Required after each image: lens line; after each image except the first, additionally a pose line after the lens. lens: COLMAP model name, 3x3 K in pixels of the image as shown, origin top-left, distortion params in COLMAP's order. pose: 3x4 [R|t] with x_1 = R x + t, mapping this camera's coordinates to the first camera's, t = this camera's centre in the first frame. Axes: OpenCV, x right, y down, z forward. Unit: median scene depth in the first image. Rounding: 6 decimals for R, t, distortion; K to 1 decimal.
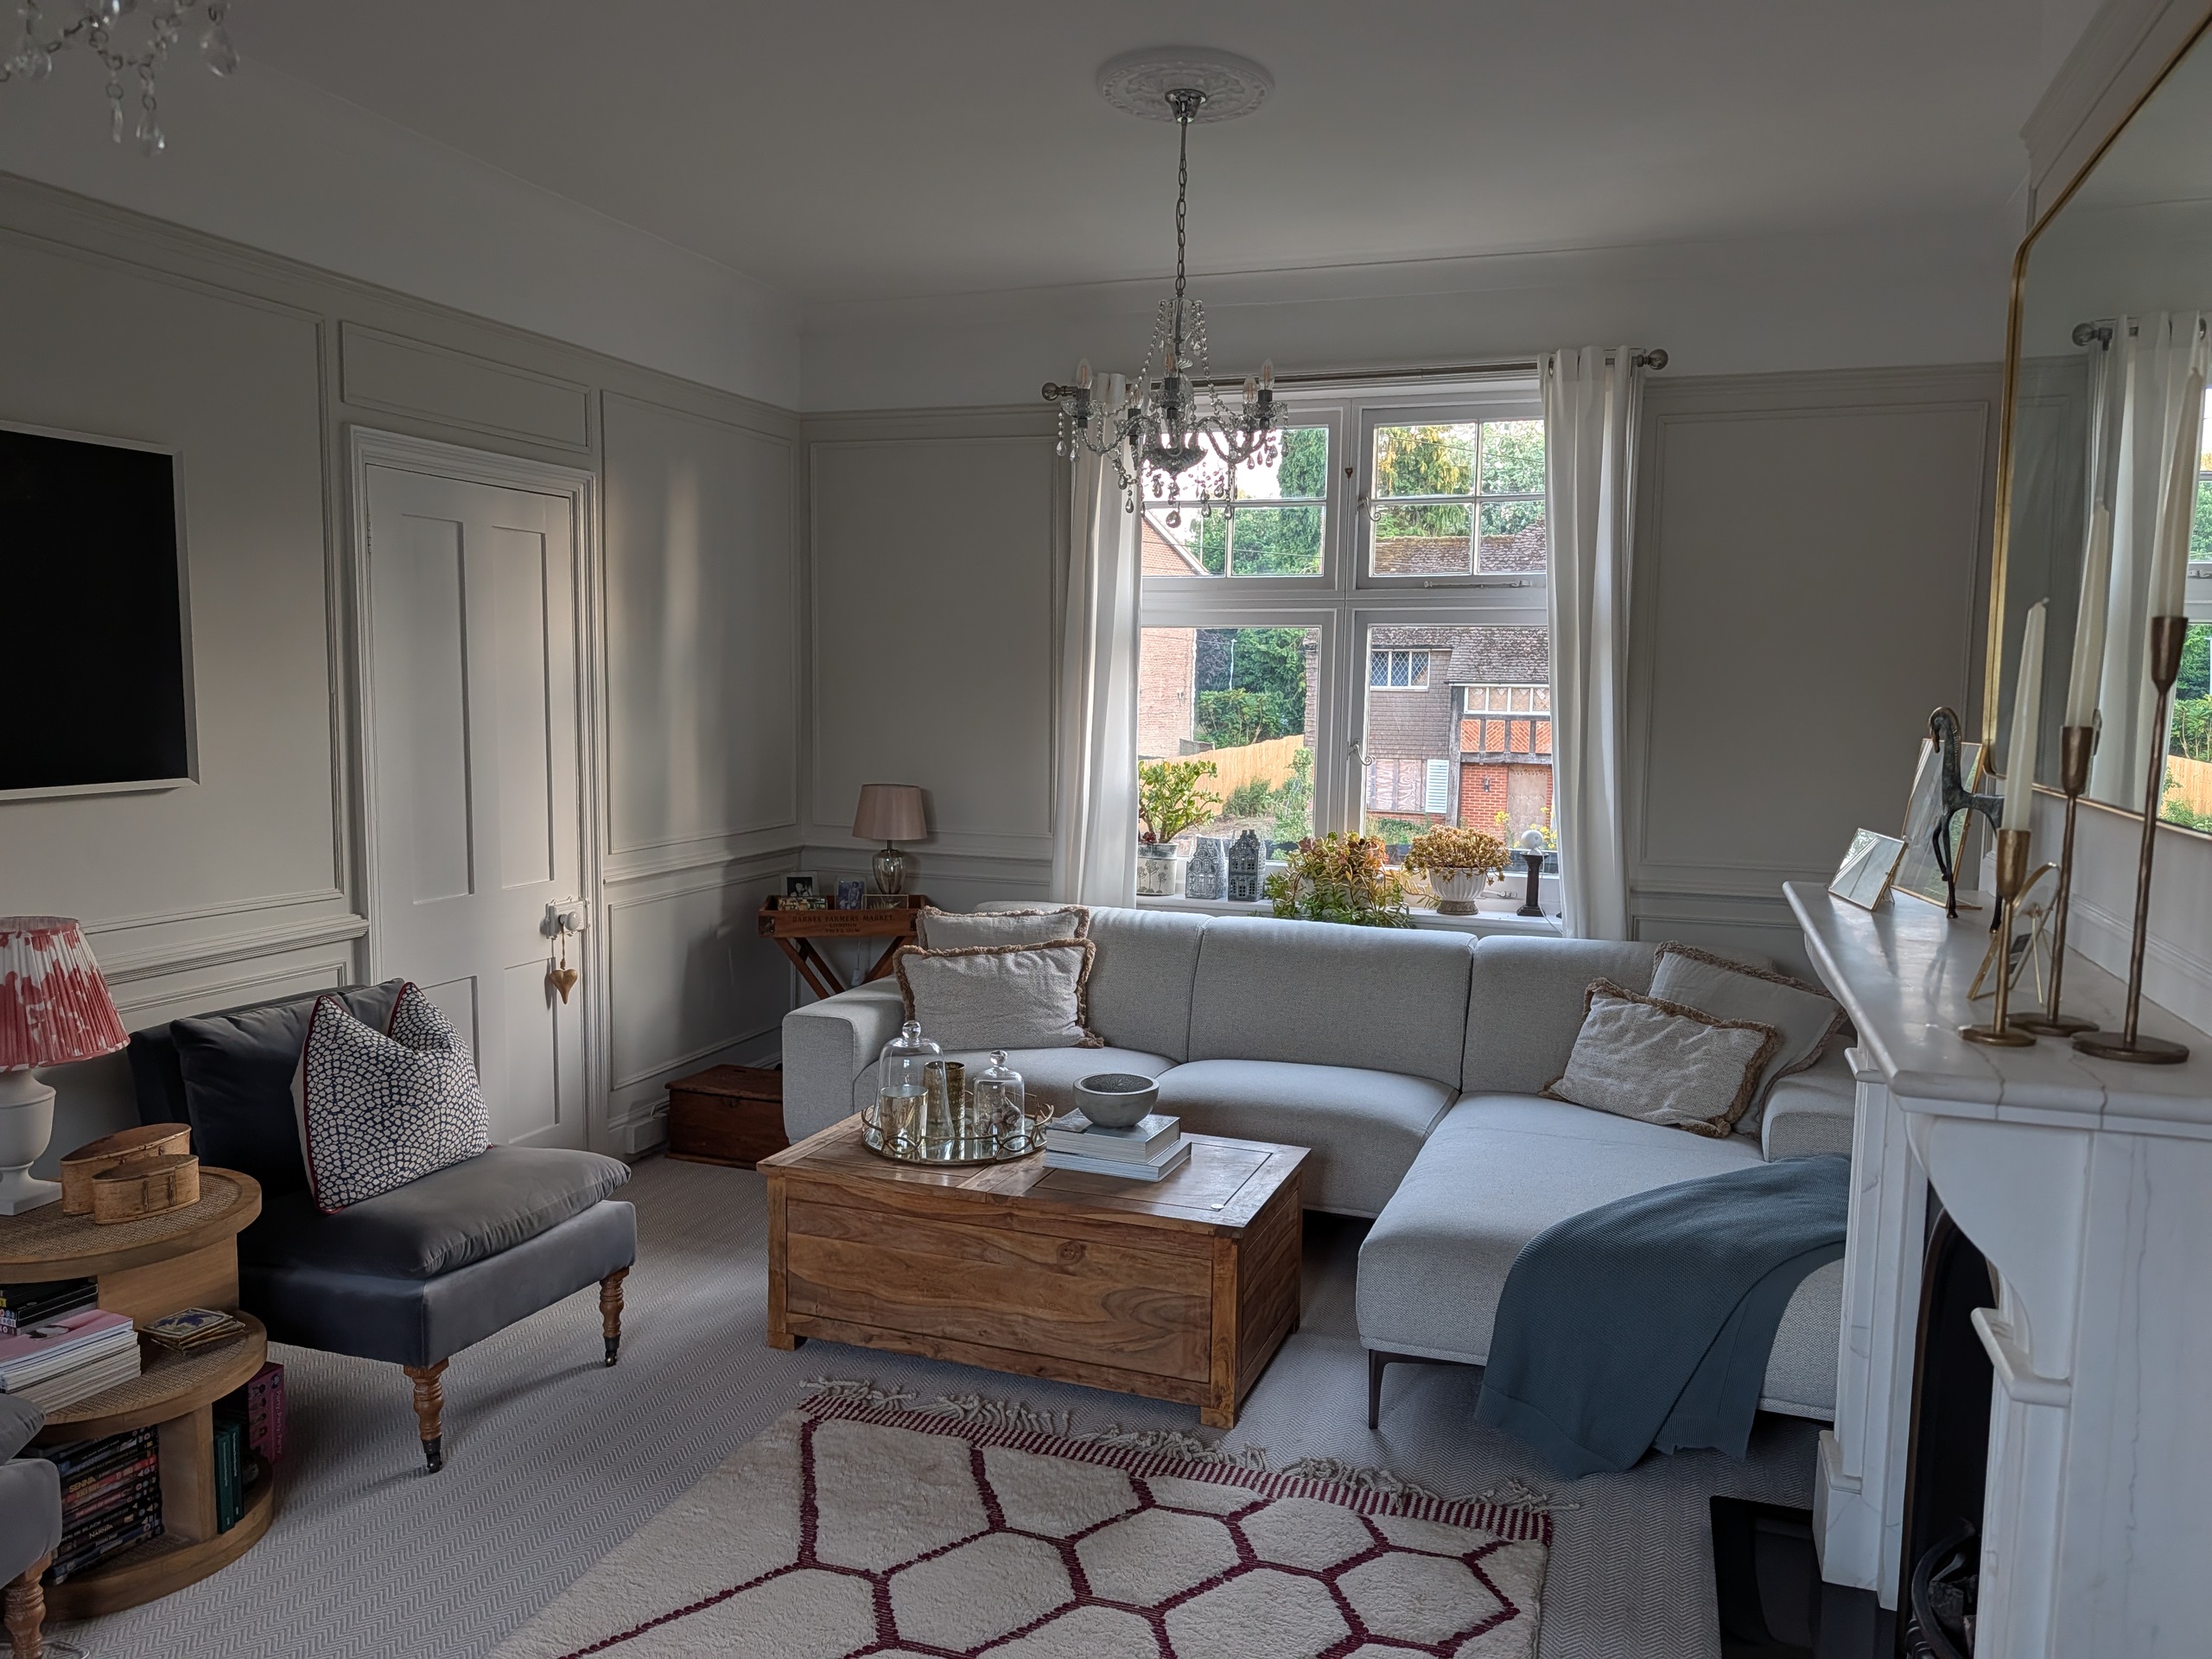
lens RADIAL K [[1613.0, 0, 1131.8], [0, 1613.0, 817.7], [0, 0, 1]] dist [0.032072, -0.016147]
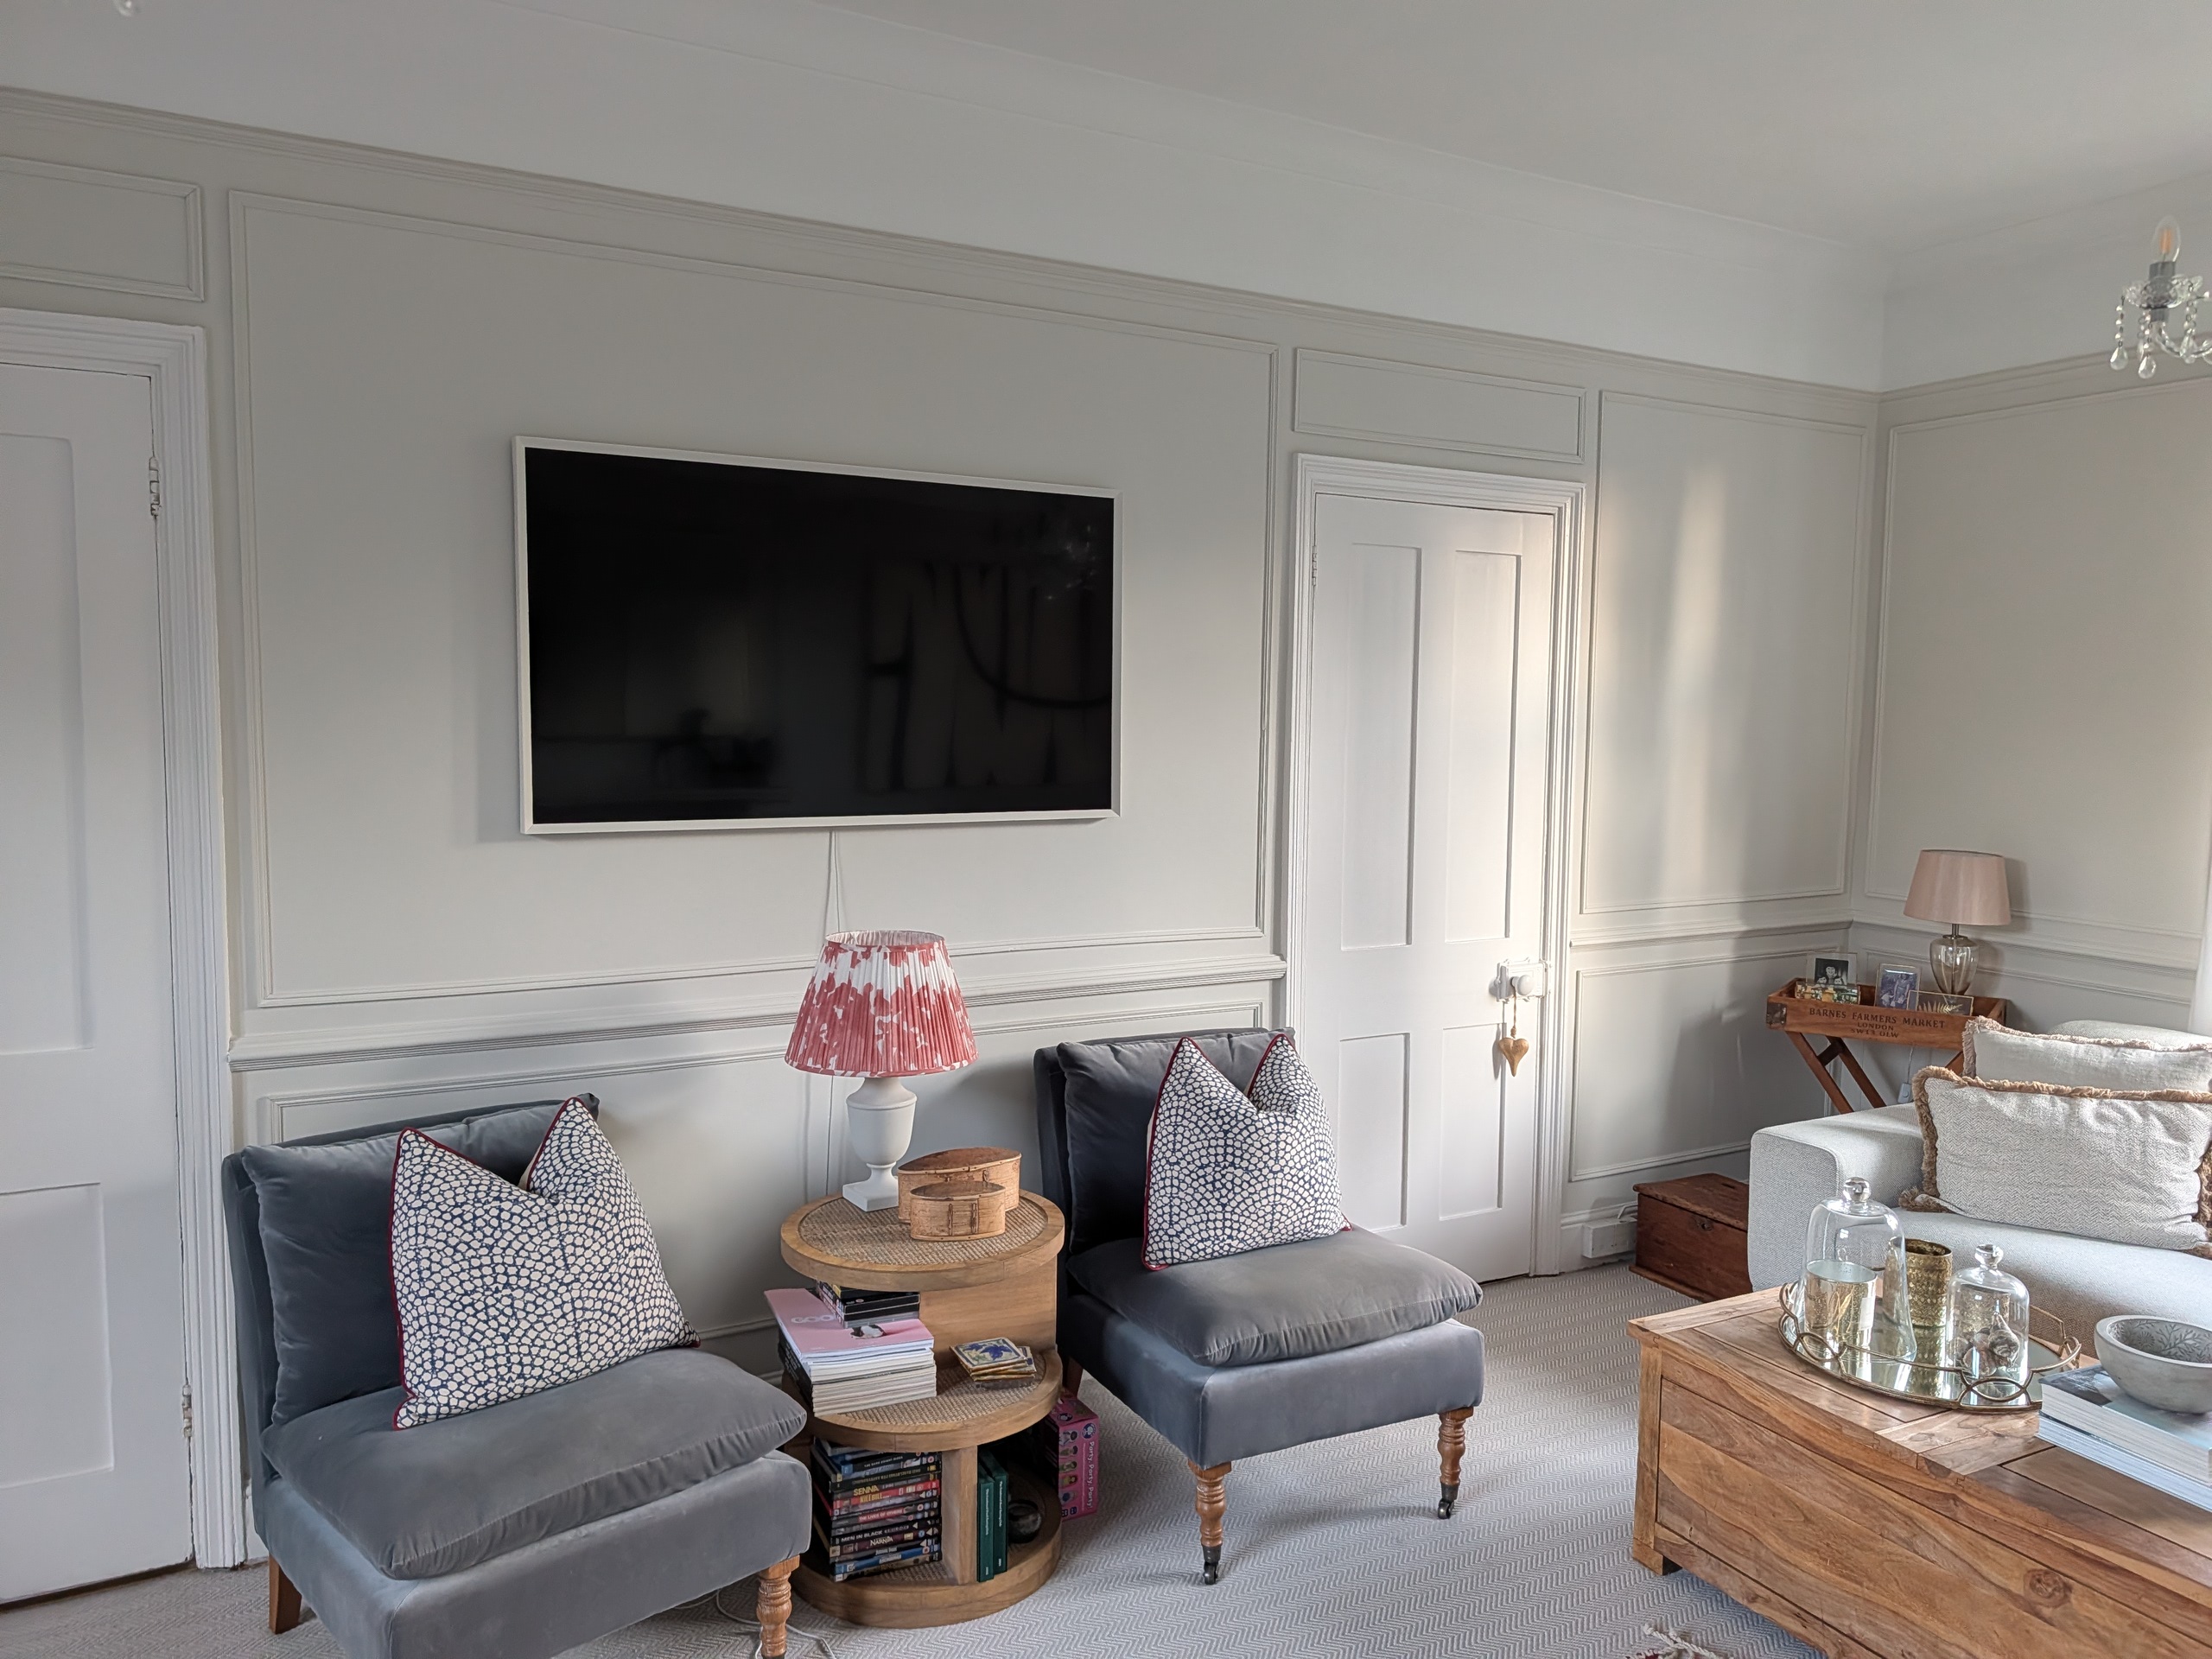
lens RADIAL K [[1613.0, 0, 1131.8], [0, 1613.0, 817.7], [0, 0, 1]] dist [0.032072, -0.016147]
pose [[0.751763, 0.042397, -0.658070, 0.100402], [-0.060930, 0.998128, -0.005300, -0.013940], [0.656613, 0.044081, 0.752938, 0.238377]]
